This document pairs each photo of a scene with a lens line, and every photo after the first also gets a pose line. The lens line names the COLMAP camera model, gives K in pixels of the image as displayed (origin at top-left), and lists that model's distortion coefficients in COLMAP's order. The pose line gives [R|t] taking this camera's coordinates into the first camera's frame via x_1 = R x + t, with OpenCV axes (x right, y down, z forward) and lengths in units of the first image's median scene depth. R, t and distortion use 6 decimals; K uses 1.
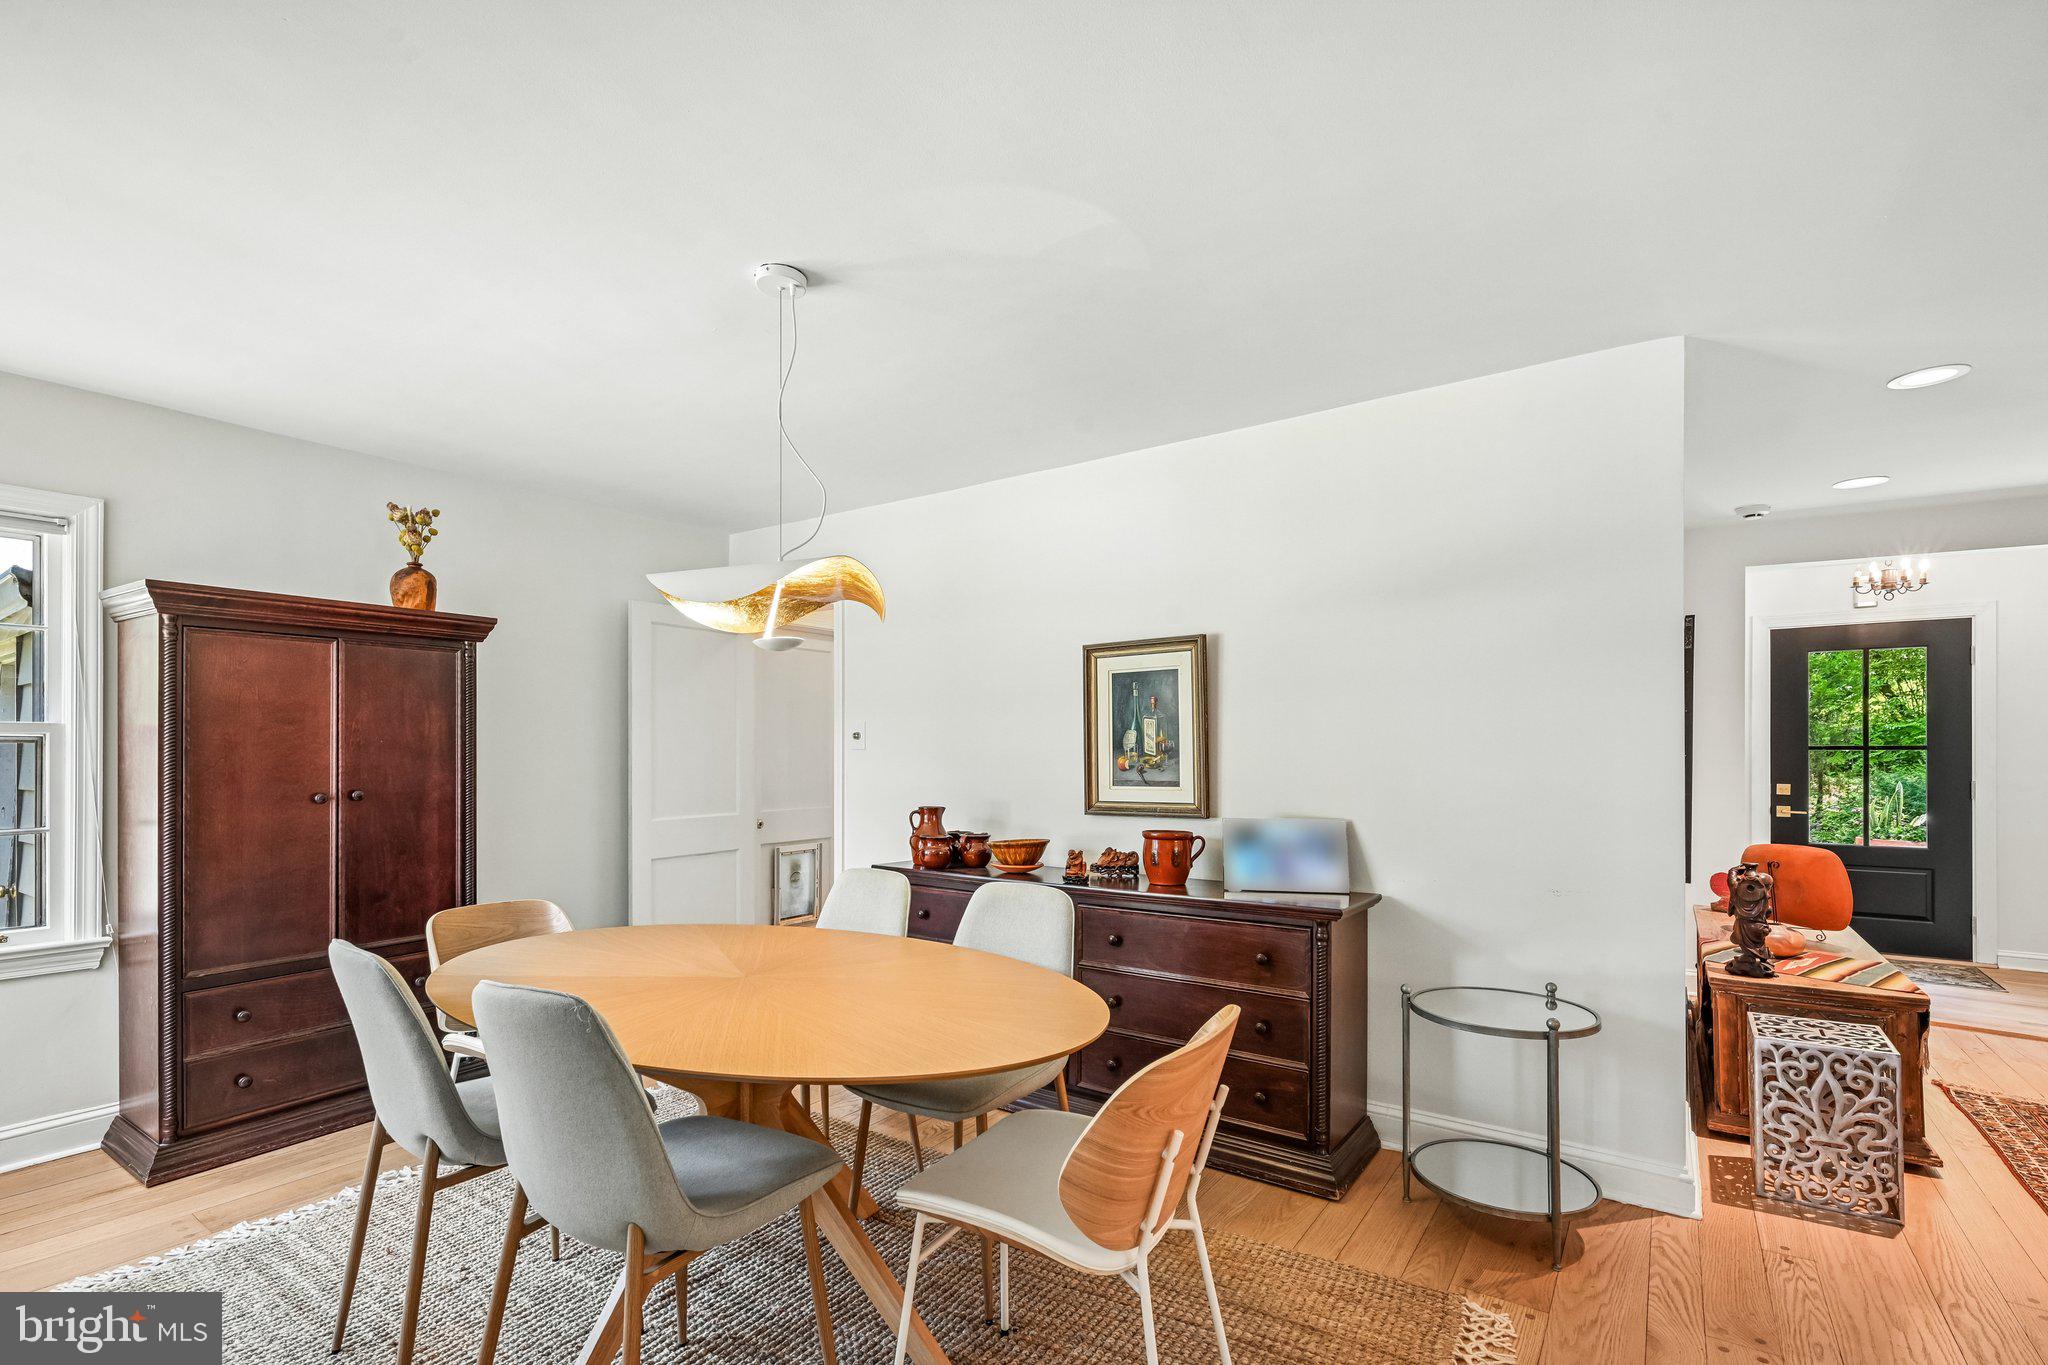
lens RADIAL K [[928.4, 0, 1022.1], [0, 928.4, 750.0], [0, 0, 1]] dist [0.004163, 0.000246]
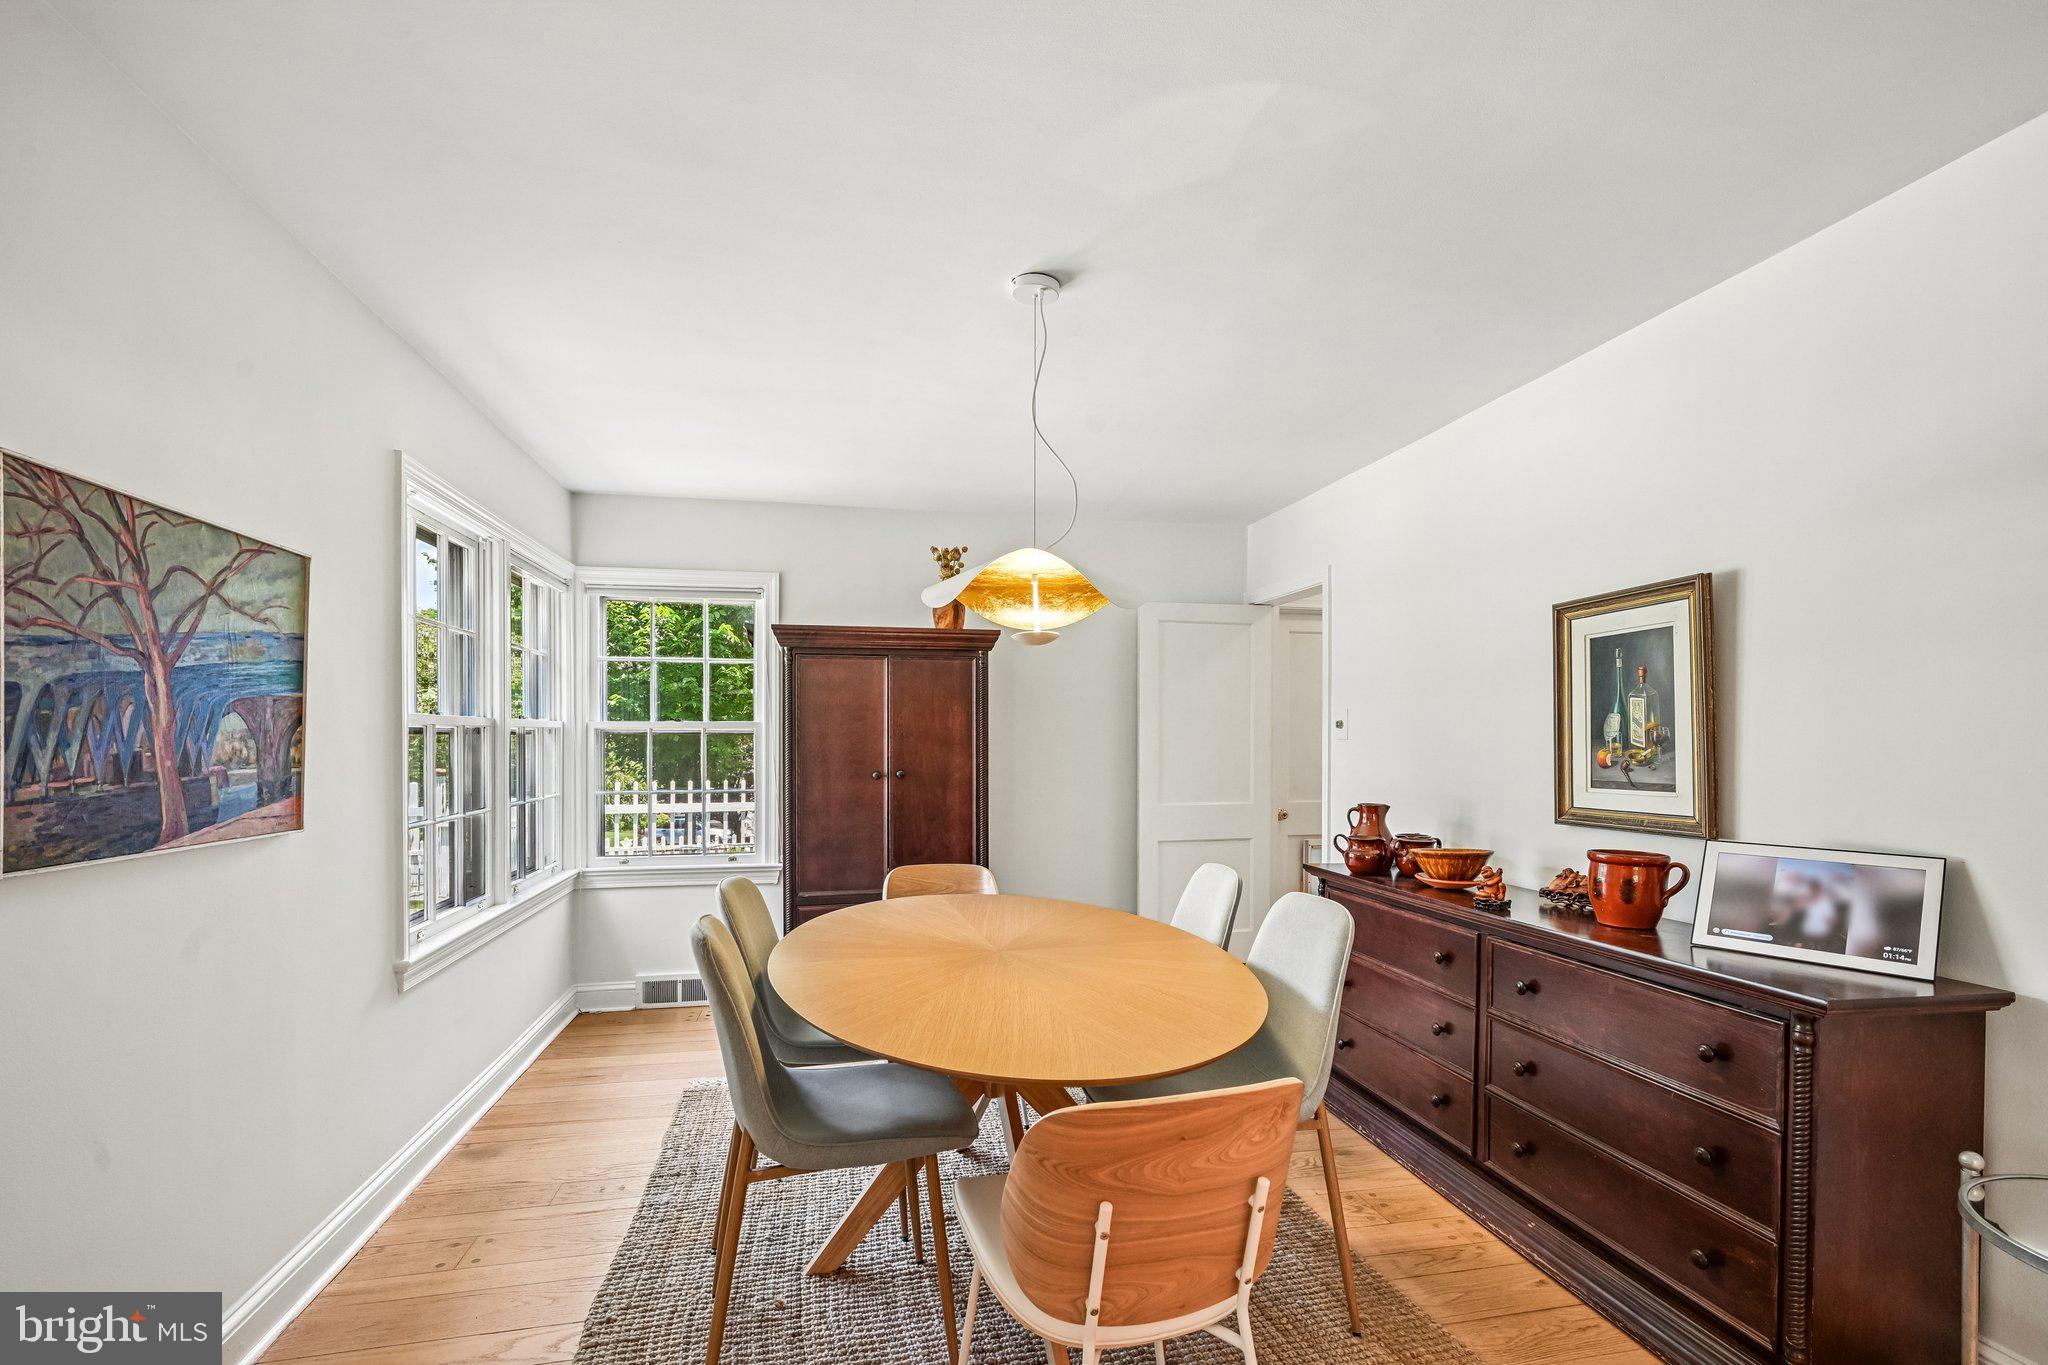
lens RADIAL K [[928.4, 0, 1038.8], [0, 928.4, 746.6], [0, 0, 1]] dist [0.004163, 0.000246]
pose [[0.739260, 0.005904, -0.673394, 0.290697], [-0.000160, 0.999963, 0.008591, -0.001276], [0.673420, -0.006244, 0.739234, 0.150100]]
